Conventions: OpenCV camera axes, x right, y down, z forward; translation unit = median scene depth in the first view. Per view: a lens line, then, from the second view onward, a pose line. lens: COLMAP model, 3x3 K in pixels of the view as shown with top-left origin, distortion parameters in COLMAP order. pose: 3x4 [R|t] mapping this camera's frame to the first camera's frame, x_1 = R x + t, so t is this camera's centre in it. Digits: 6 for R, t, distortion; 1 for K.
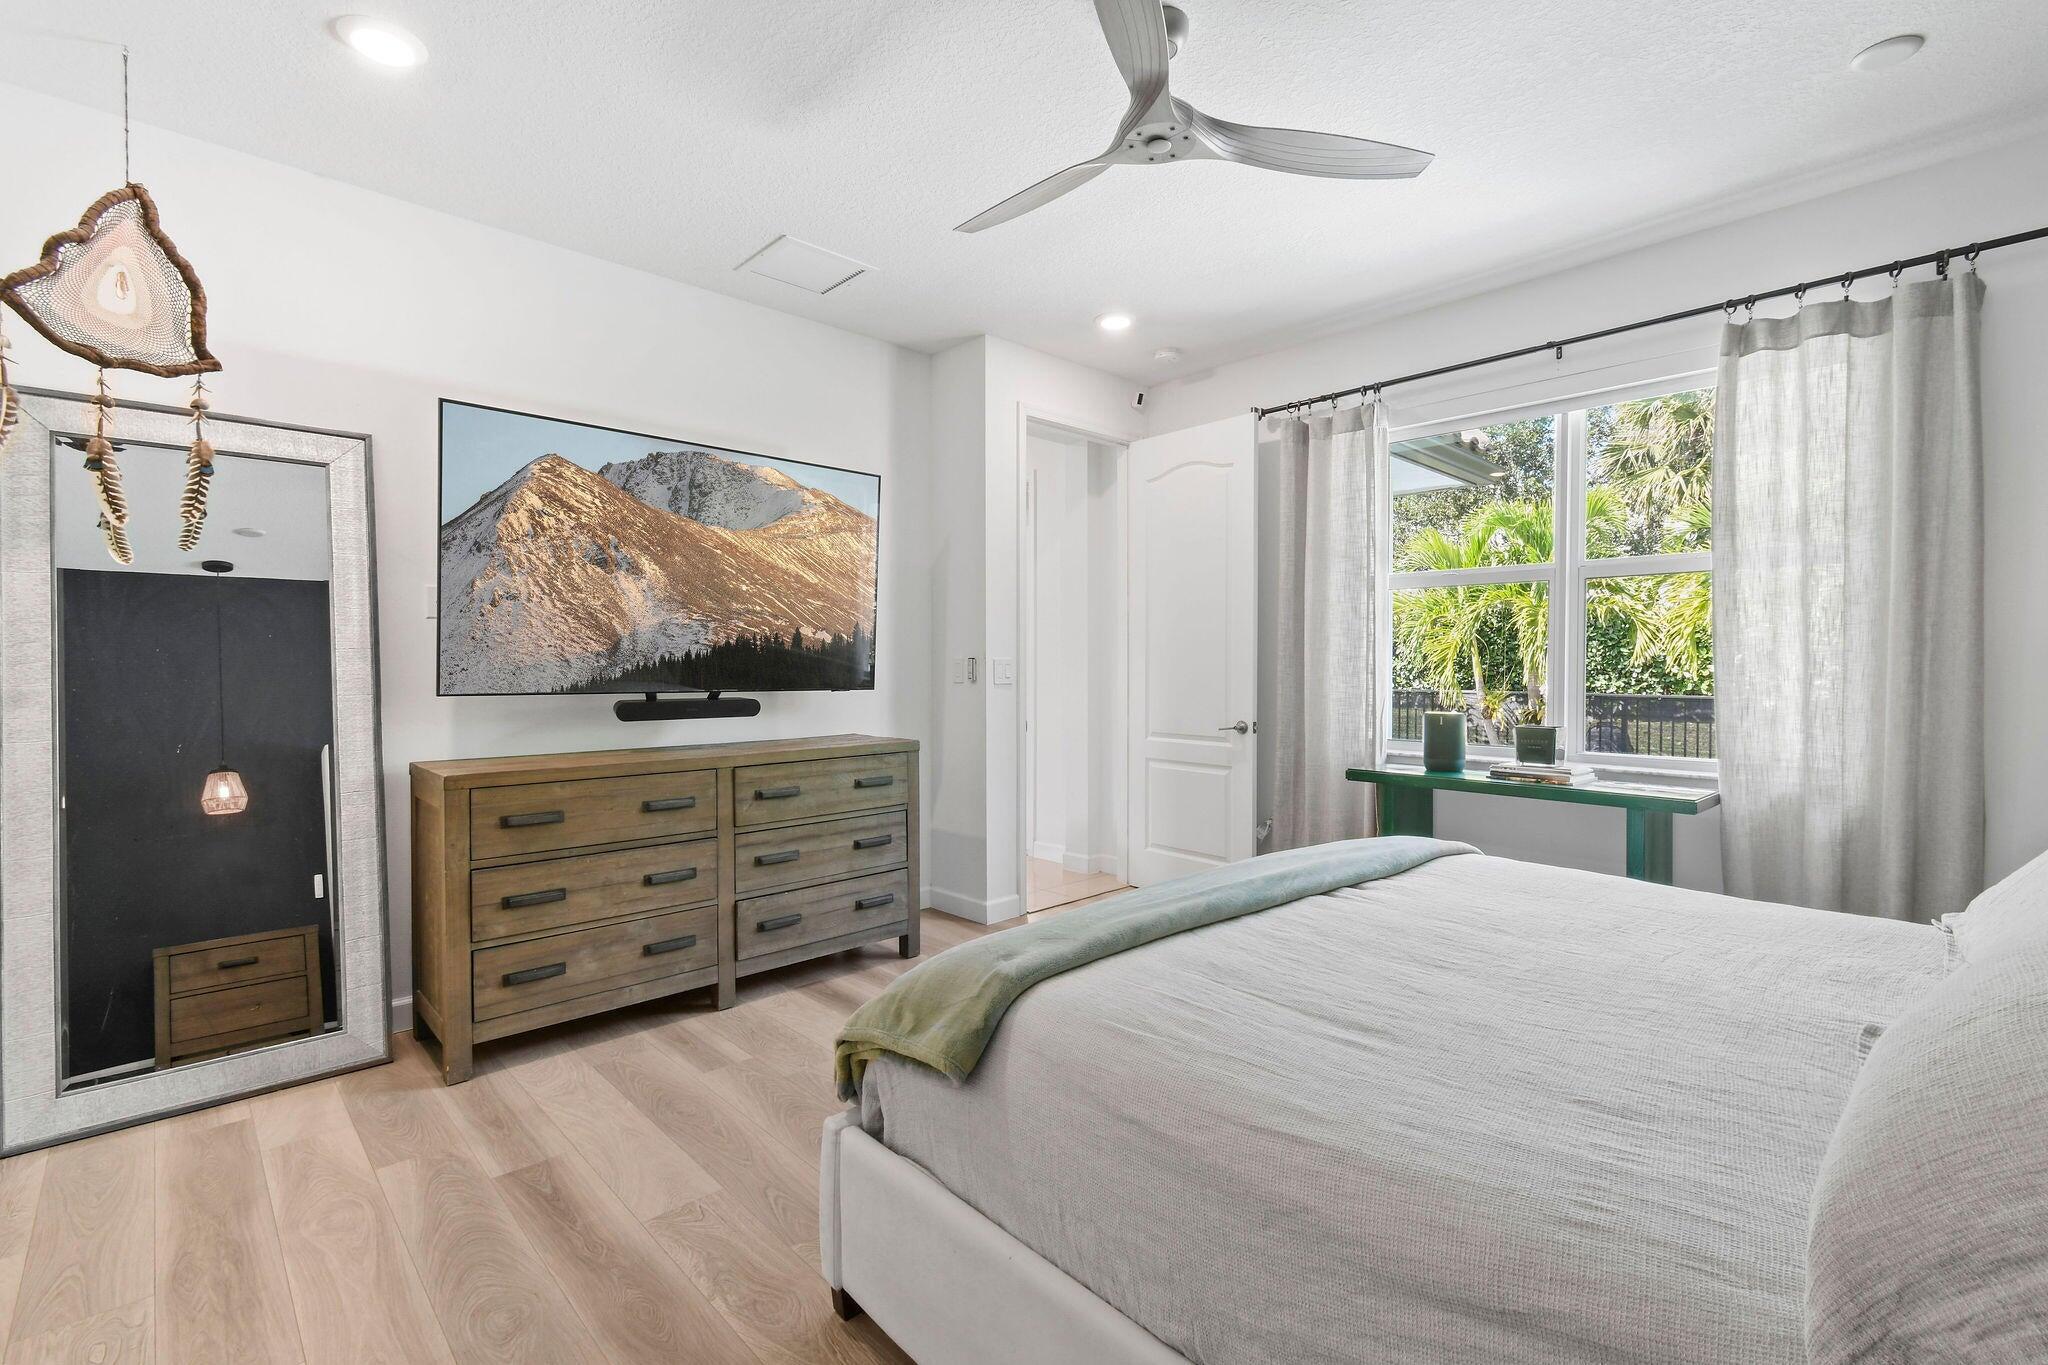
lens RADIAL K [[922.9, 0, 1023.4], [0, 922.9, 692.3], [0, 0, 1]] dist [0.011224, -0.004147]
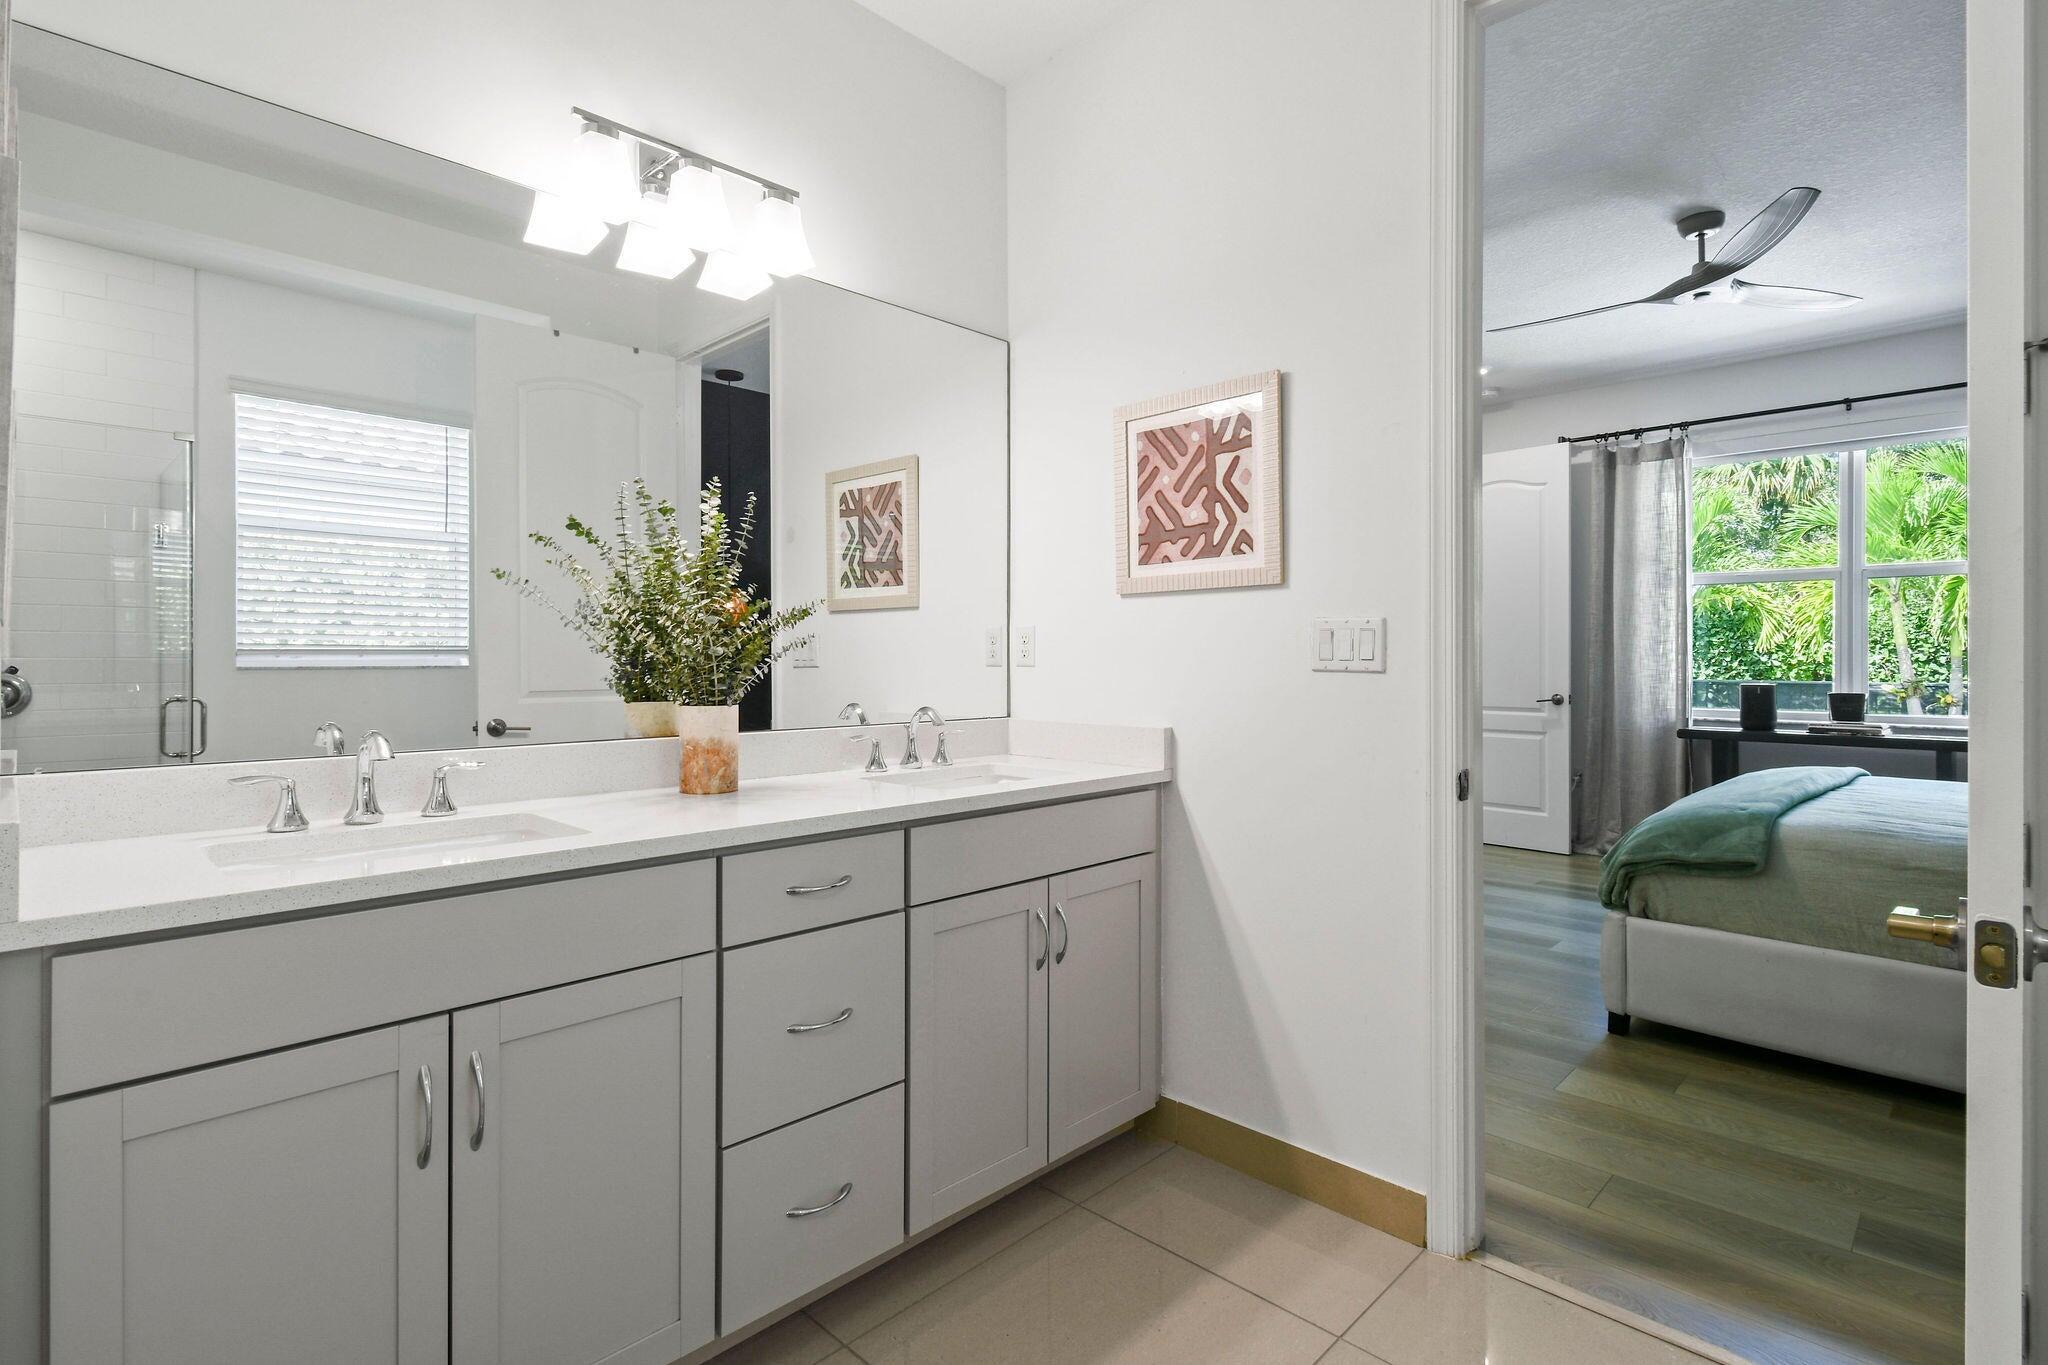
lens RADIAL K [[998.3, 0, 1024.6], [0, 998.3, 669.2], [0, 0, 1]] dist [-0.006023, -0.000830]
pose [[0.999684, -0.001598, 0.025095, -0.509372], [0.002037, 0.999845, -0.017476, 0.020173], [-0.025063, 0.017522, 0.999532, -0.297574]]
